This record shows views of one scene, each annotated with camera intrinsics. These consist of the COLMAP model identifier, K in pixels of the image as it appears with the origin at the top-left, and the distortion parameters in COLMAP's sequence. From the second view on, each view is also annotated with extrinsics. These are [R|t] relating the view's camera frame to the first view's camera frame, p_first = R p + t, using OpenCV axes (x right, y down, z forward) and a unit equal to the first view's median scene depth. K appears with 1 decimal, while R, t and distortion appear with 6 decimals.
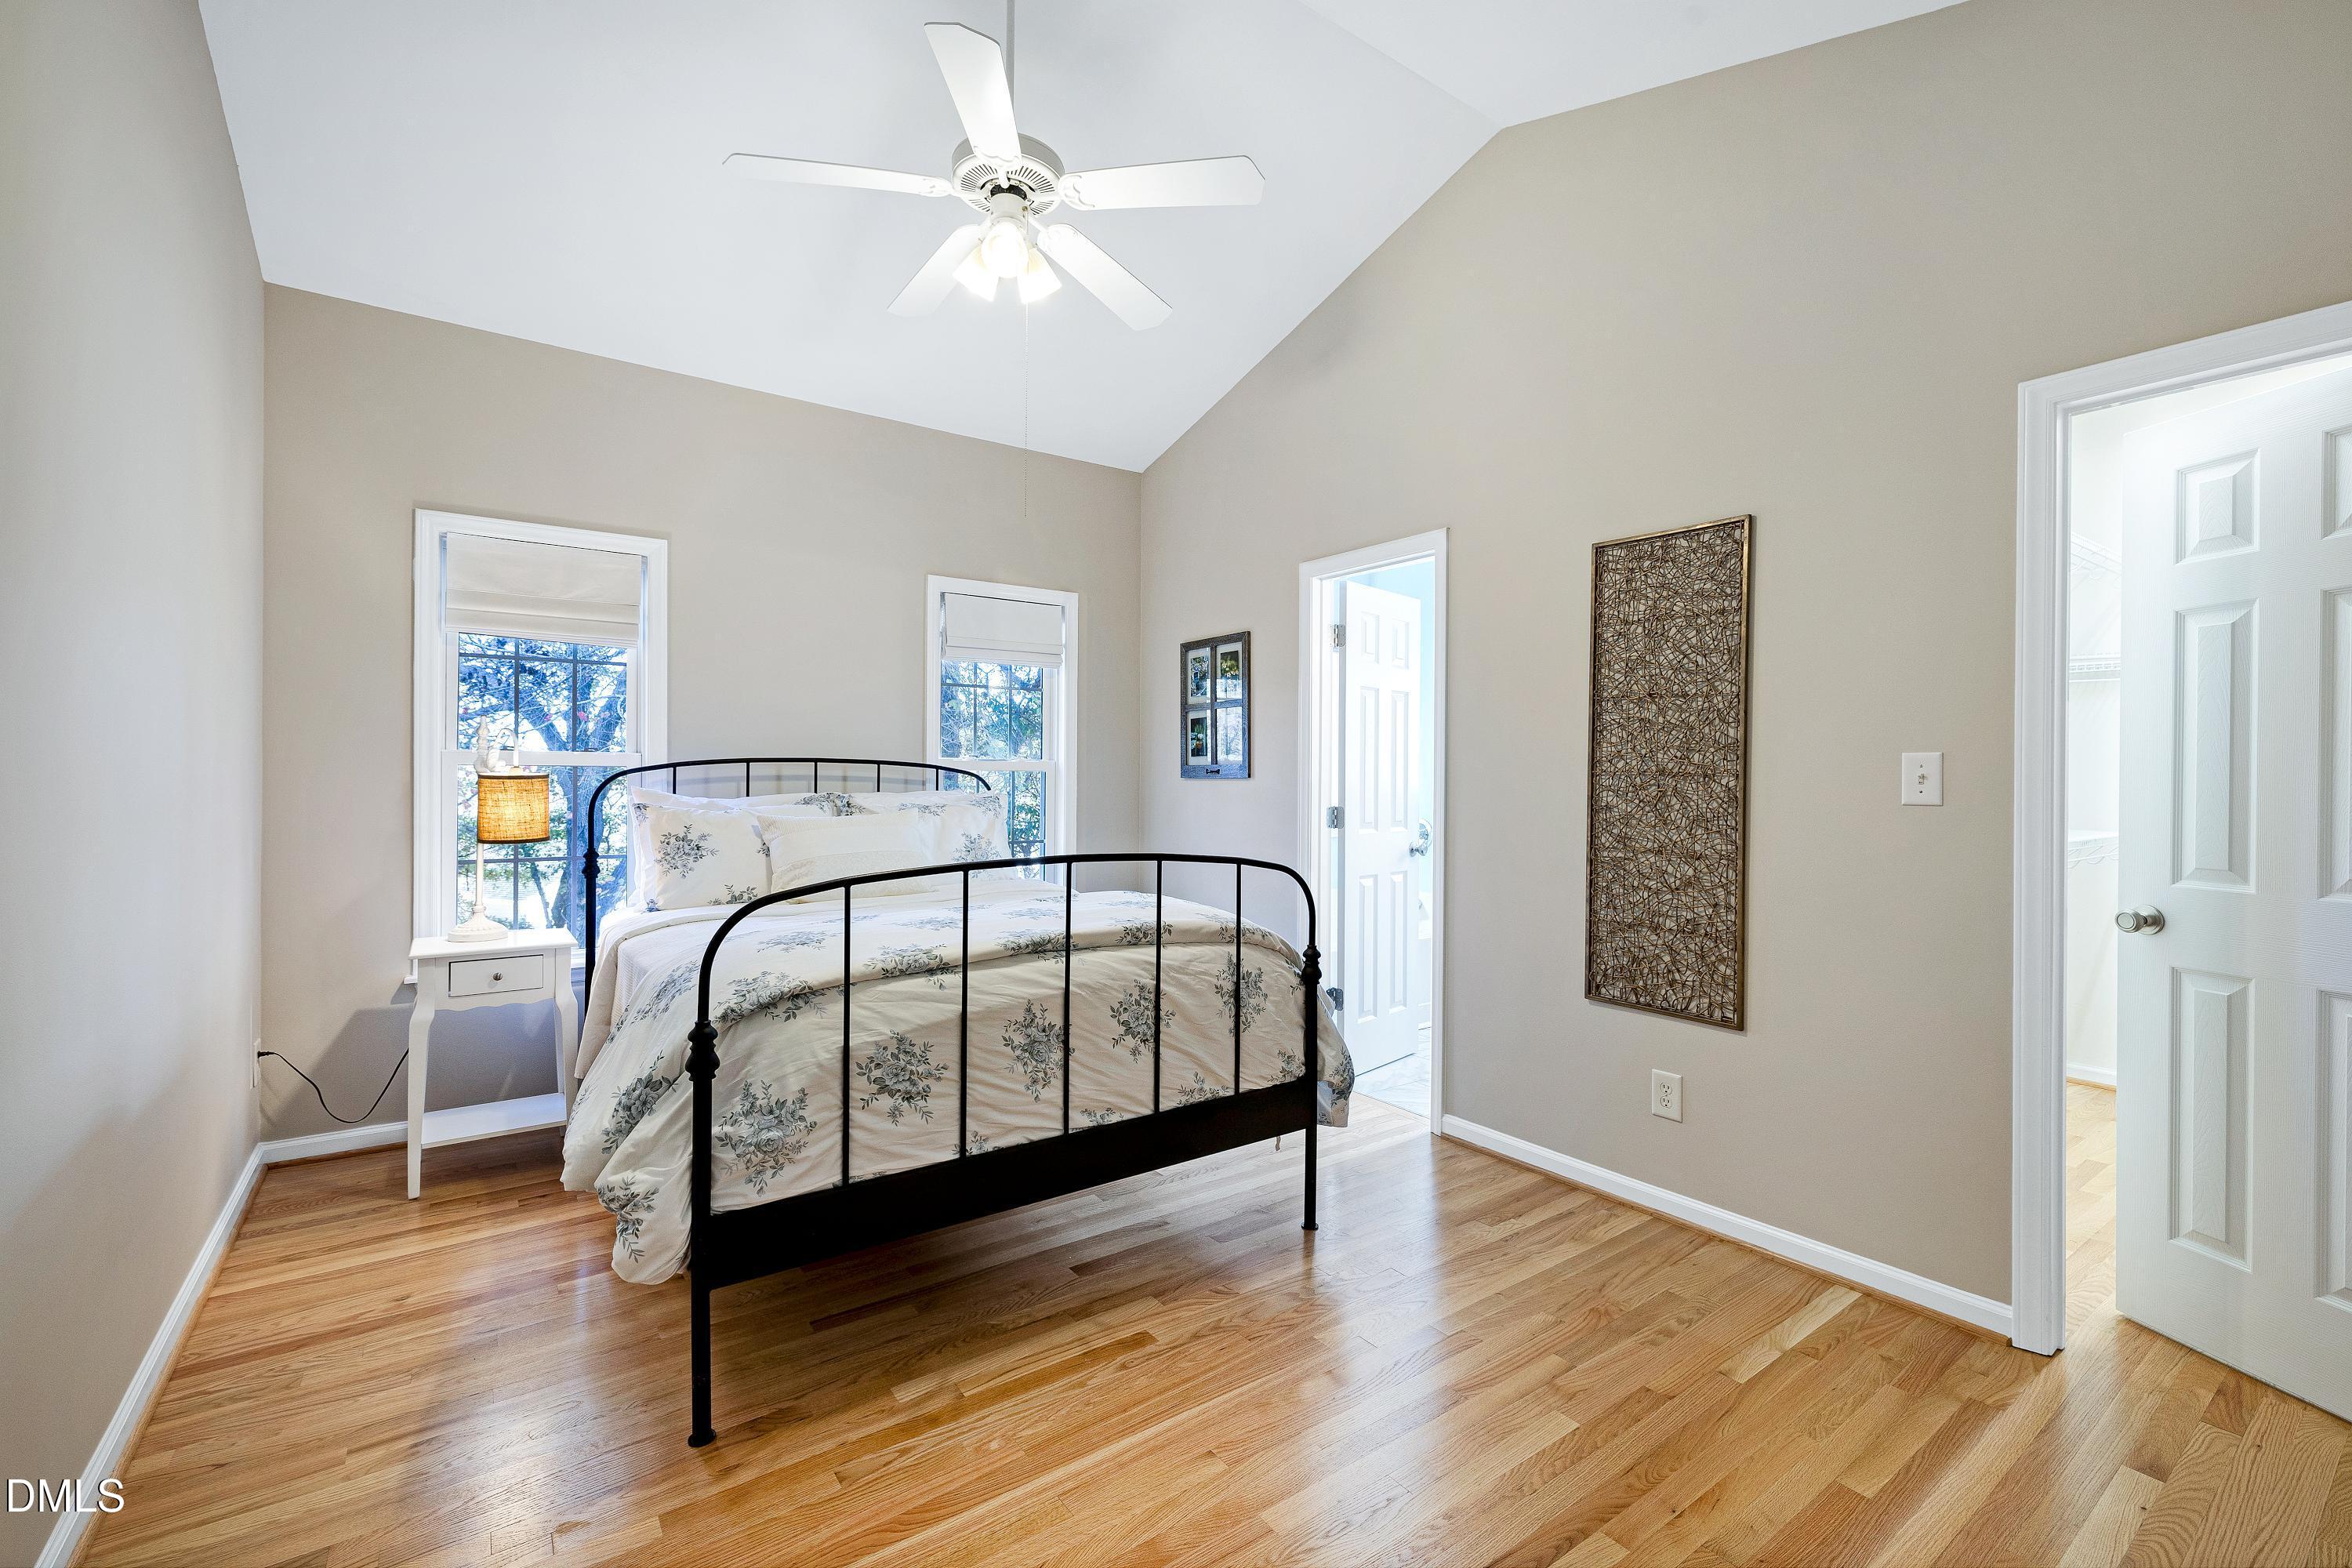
lens RADIAL K [[998.6, 0, 1169.7], [0, 998.6, 779.6], [0, 0, 1]] dist [-0.001793, 0.001521]
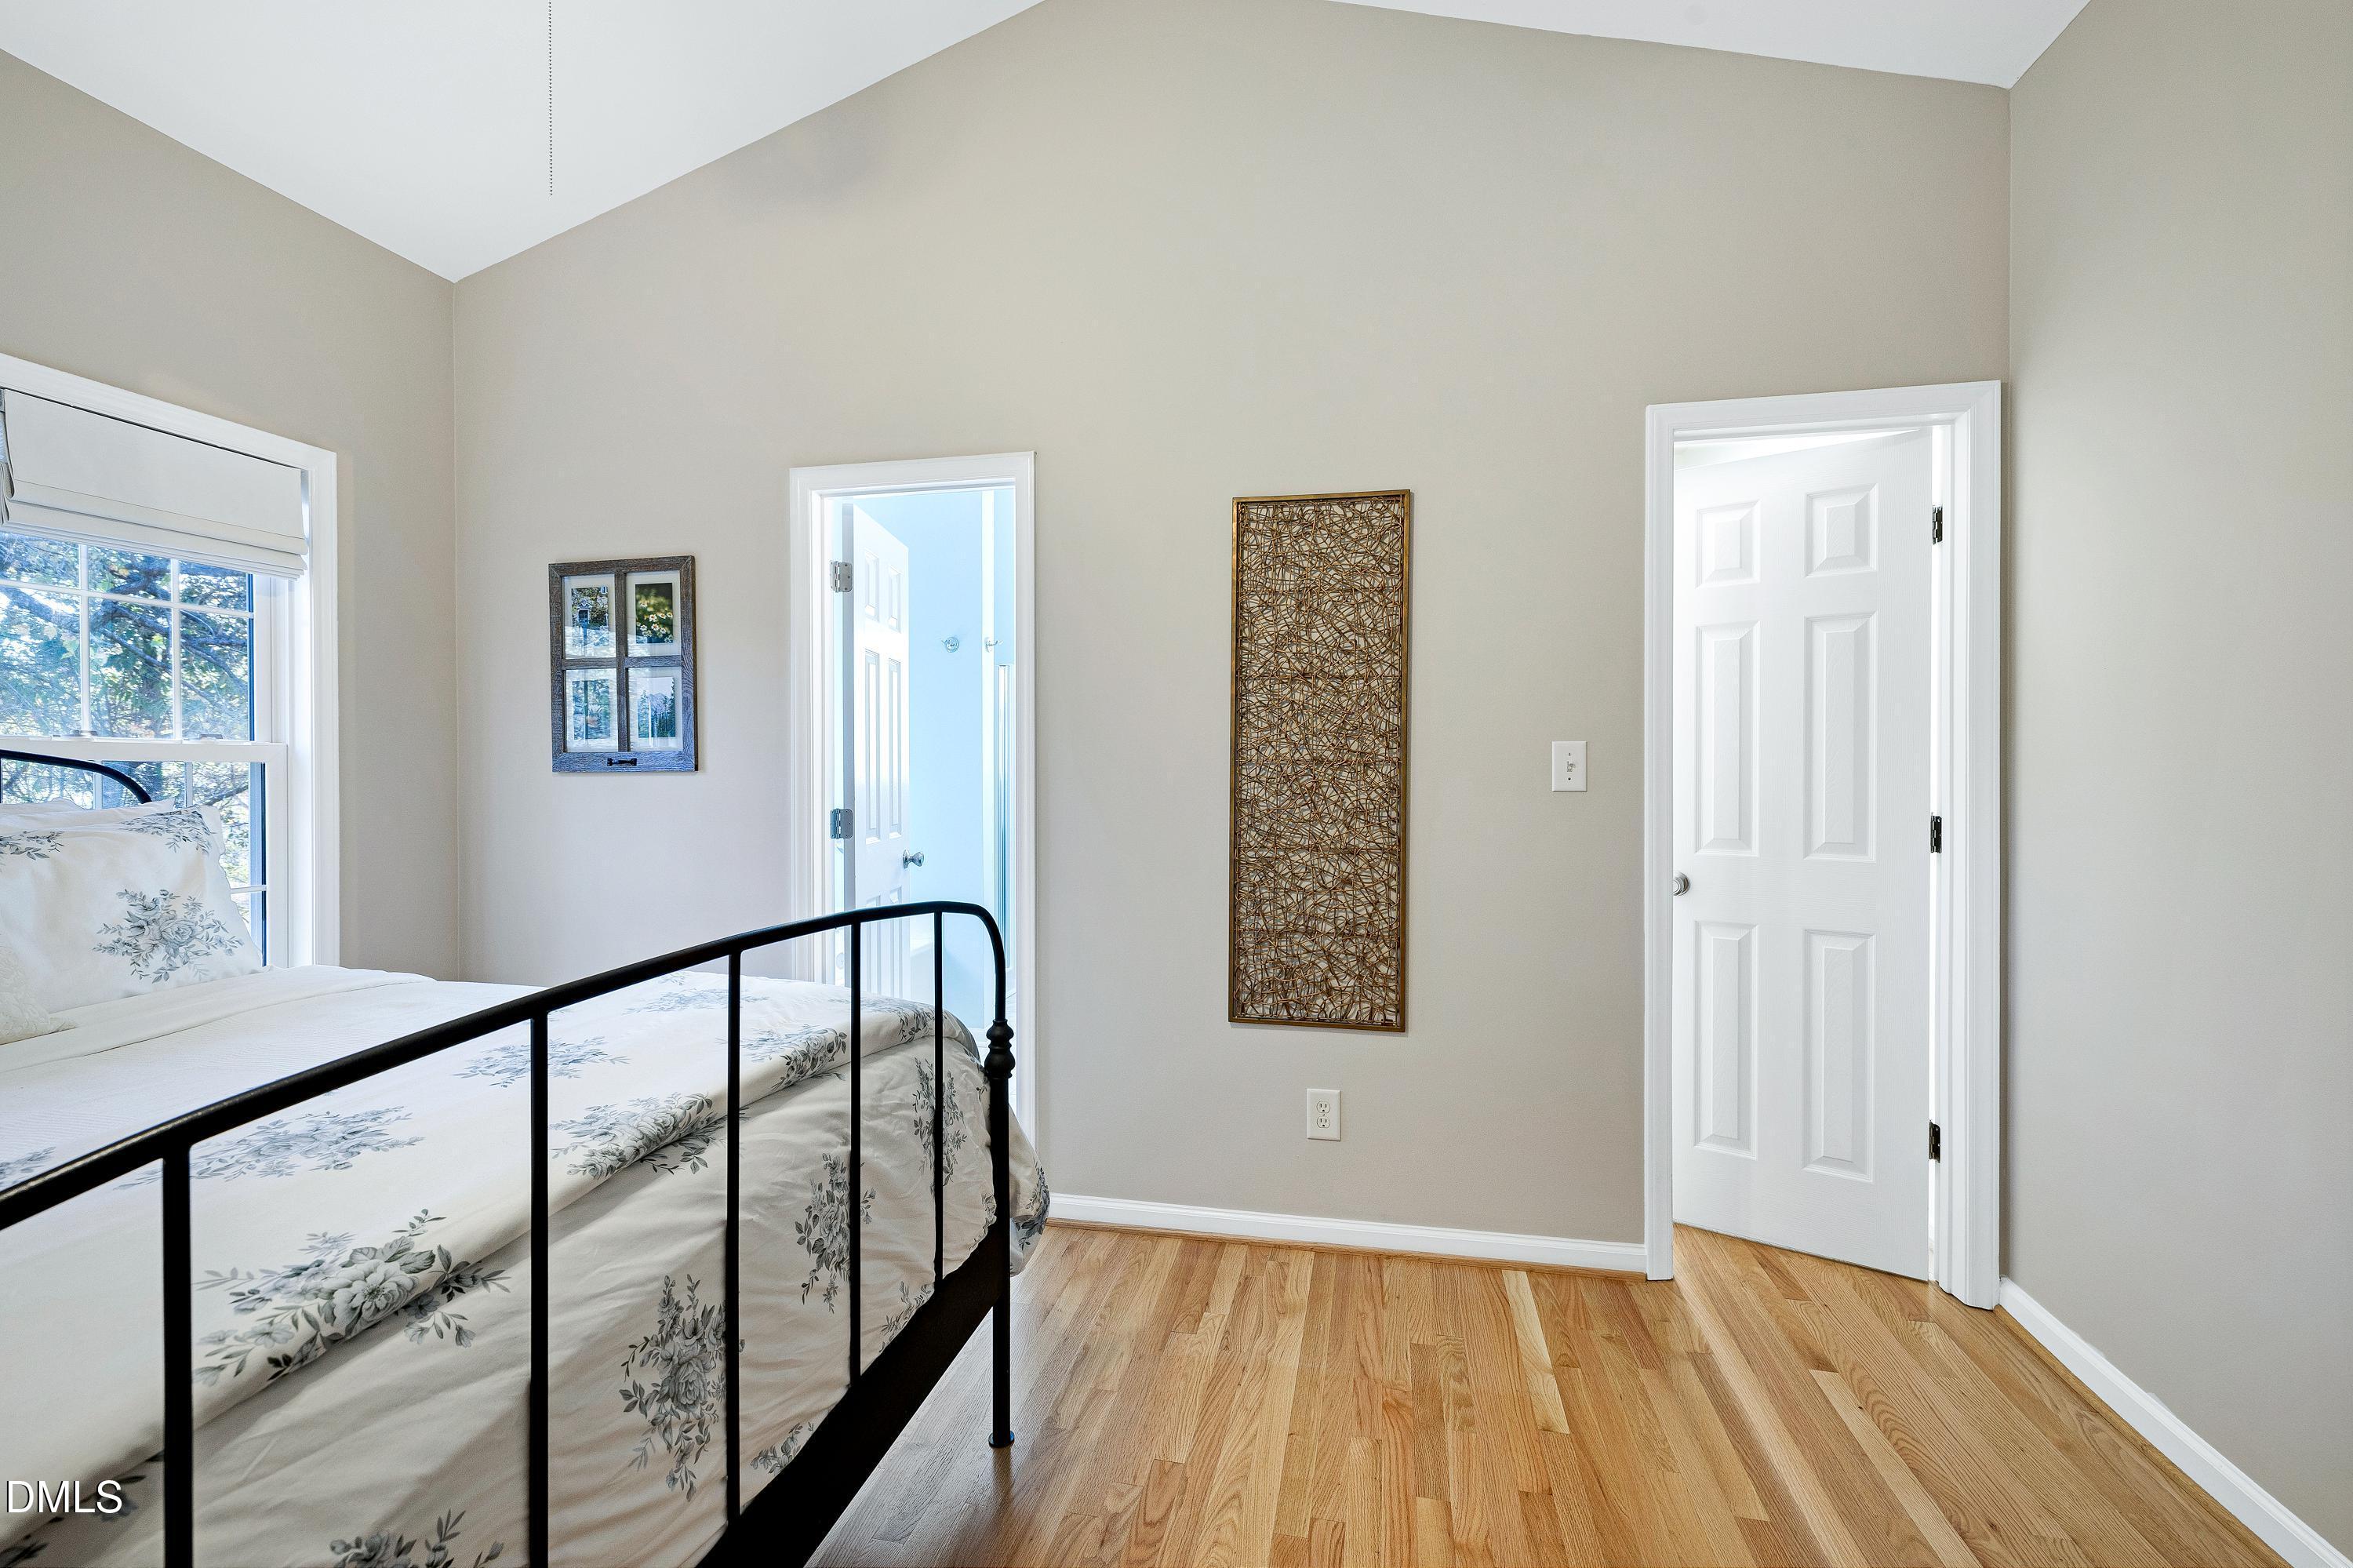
lens RADIAL K [[999.1, 0, 1180.4], [0, 999.1, 781.8], [0, 0, 1]] dist [-0.001793, 0.001521]
pose [[0.737143, -0.014167, 0.675588, -0.220339], [0.007608, 0.999891, 0.012666, -0.000975], [-0.675694, -0.004197, 0.737170, 0.431196]]
